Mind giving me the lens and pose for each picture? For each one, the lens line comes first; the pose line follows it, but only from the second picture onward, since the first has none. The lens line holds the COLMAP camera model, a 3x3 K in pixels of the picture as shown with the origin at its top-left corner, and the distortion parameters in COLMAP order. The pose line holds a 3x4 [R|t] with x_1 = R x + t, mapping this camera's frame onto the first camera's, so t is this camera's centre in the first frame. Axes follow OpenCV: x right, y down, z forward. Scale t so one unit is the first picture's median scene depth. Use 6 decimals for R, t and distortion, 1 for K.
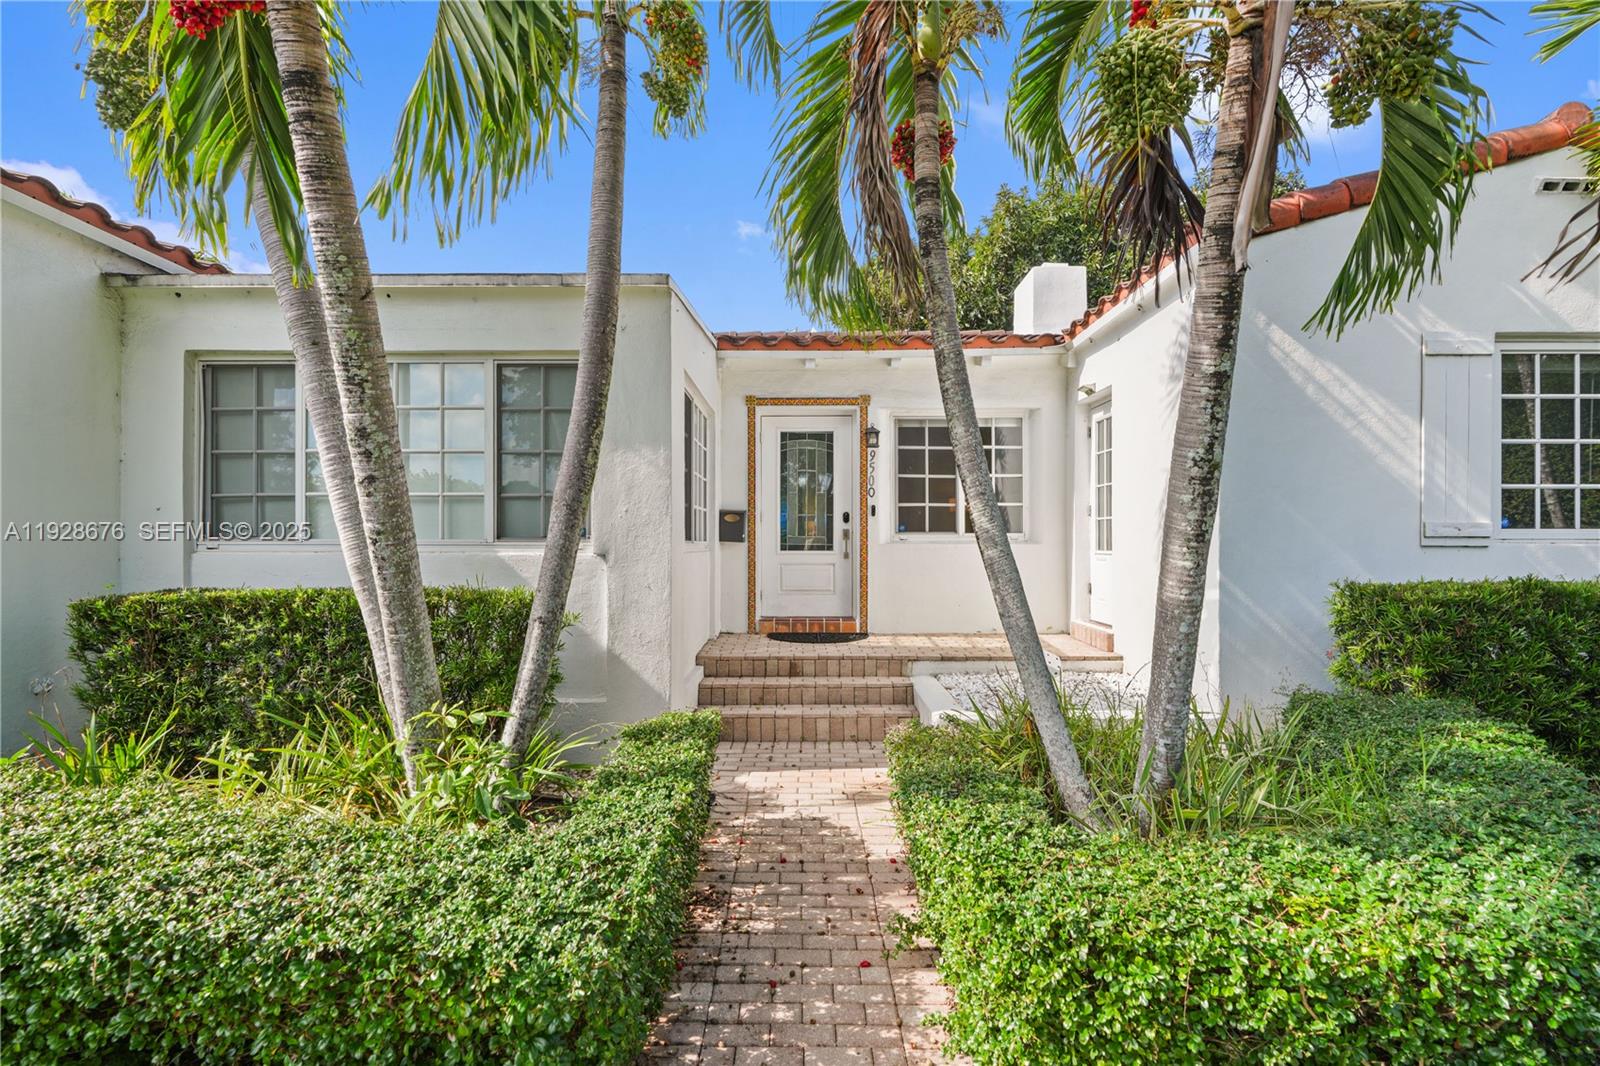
lens RADIAL K [[681.9, 0, 800.0], [0, 681.9, 533.0], [0, 0, 1]] dist [-0.002157, -0.000289]
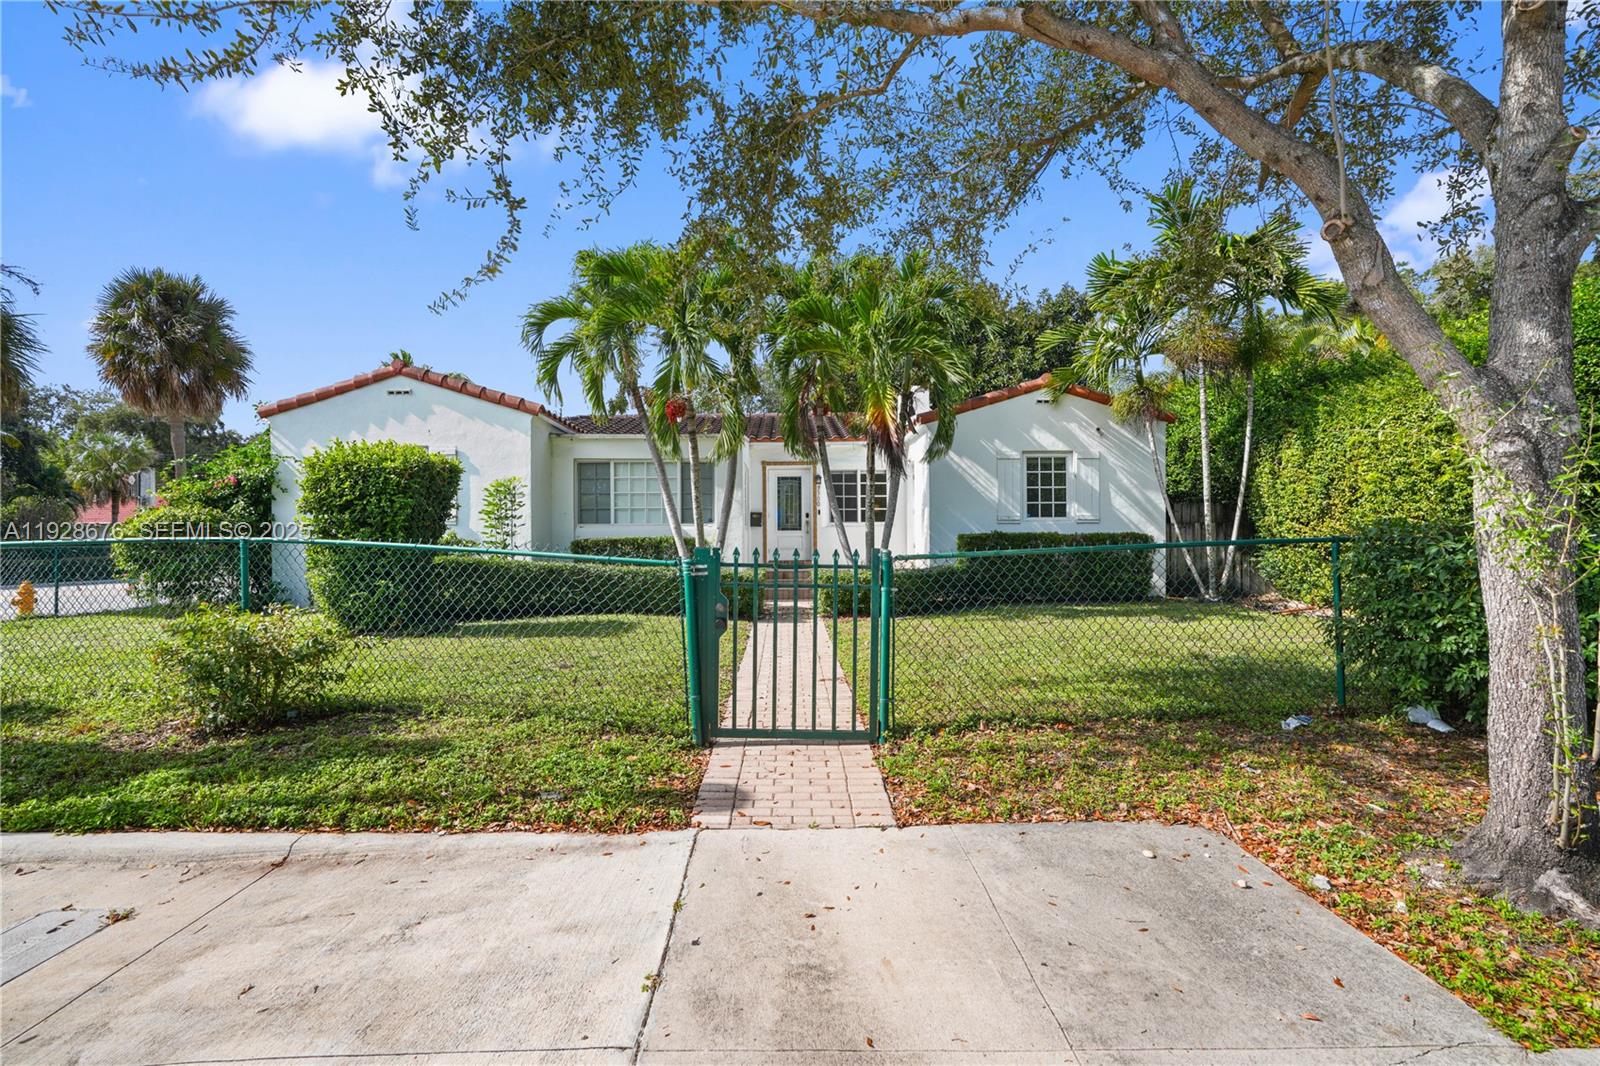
lens RADIAL K [[743.3, 0, 800.0], [0, 743.3, 533.0], [0, 0, 1]] dist [-0.002940, 0.000445]
pose [[0.999573, -0.007190, 0.028337, -0.028610], [0.007239, 0.999972, -0.001631, 0.044928], [-0.028325, 0.001835, 0.999597, -1.655050]]
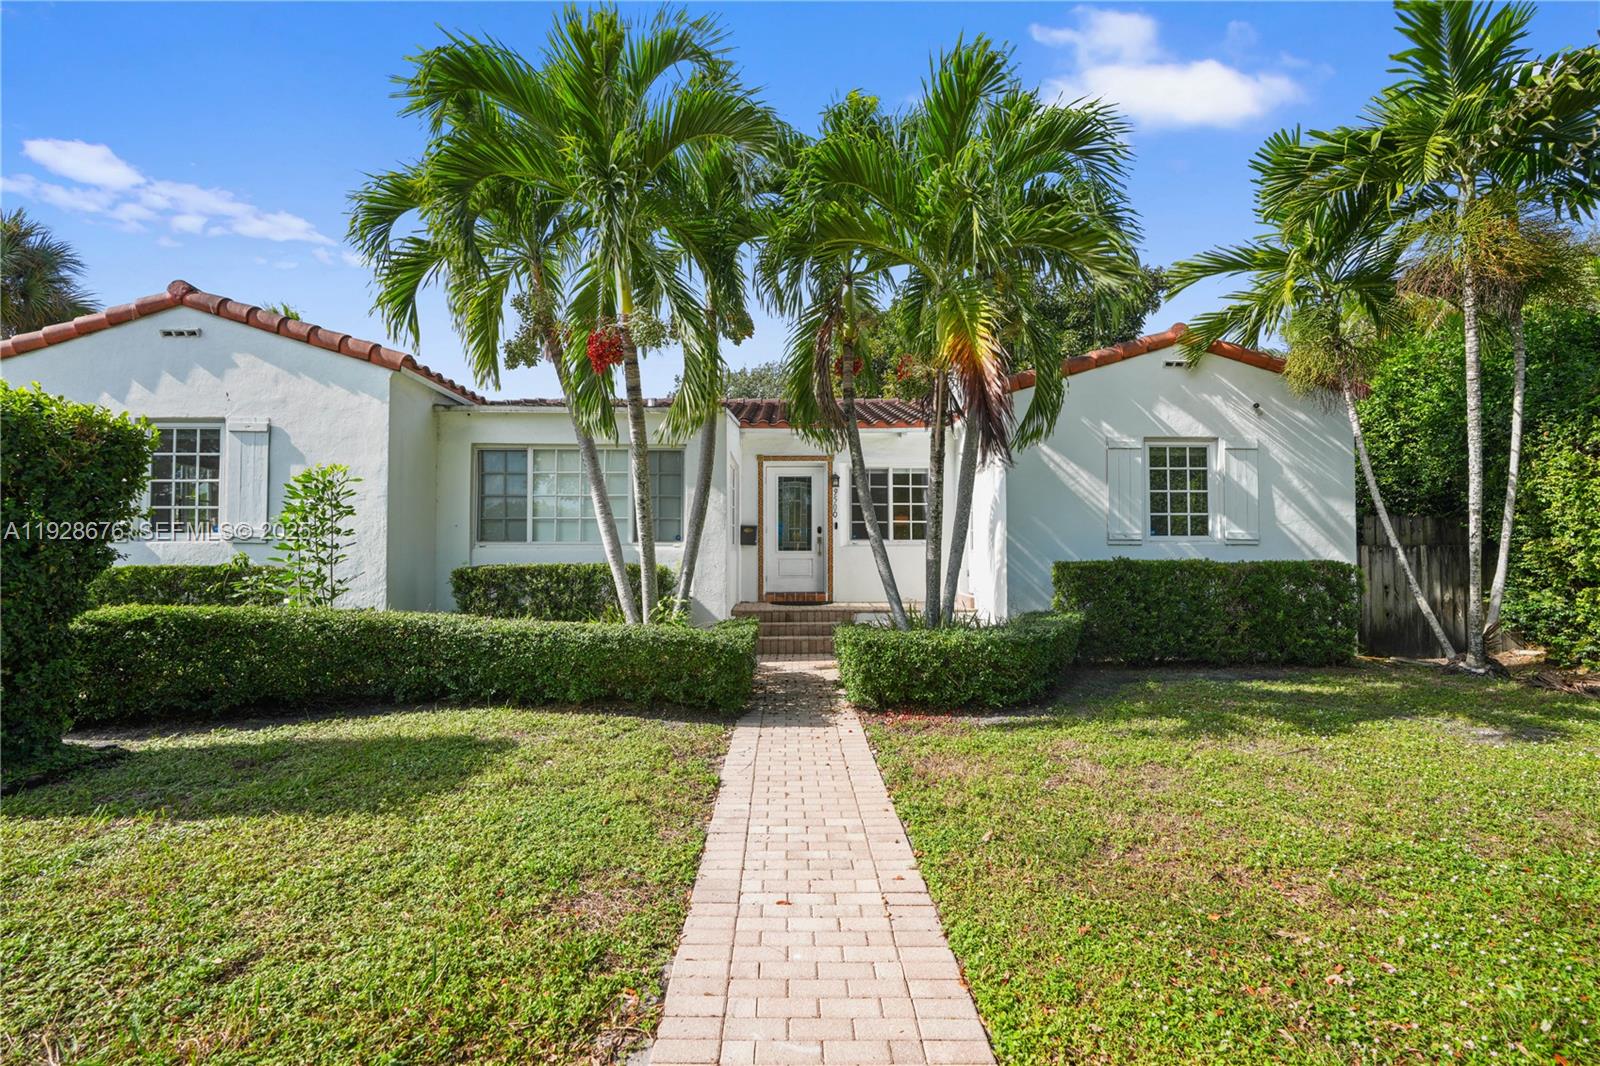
lens RADIAL K [[710.4, 0, 780.9], [0, 710.4, 530.7], [0, 0, 1]] dist [-0.031320, -0.000156]
pose [[1.000000, 0.000066, -0.000415, -0.026045], [-0.000074, 0.999805, -0.019761, 0.014044], [0.000414, 0.019761, 0.999805, -0.786573]]
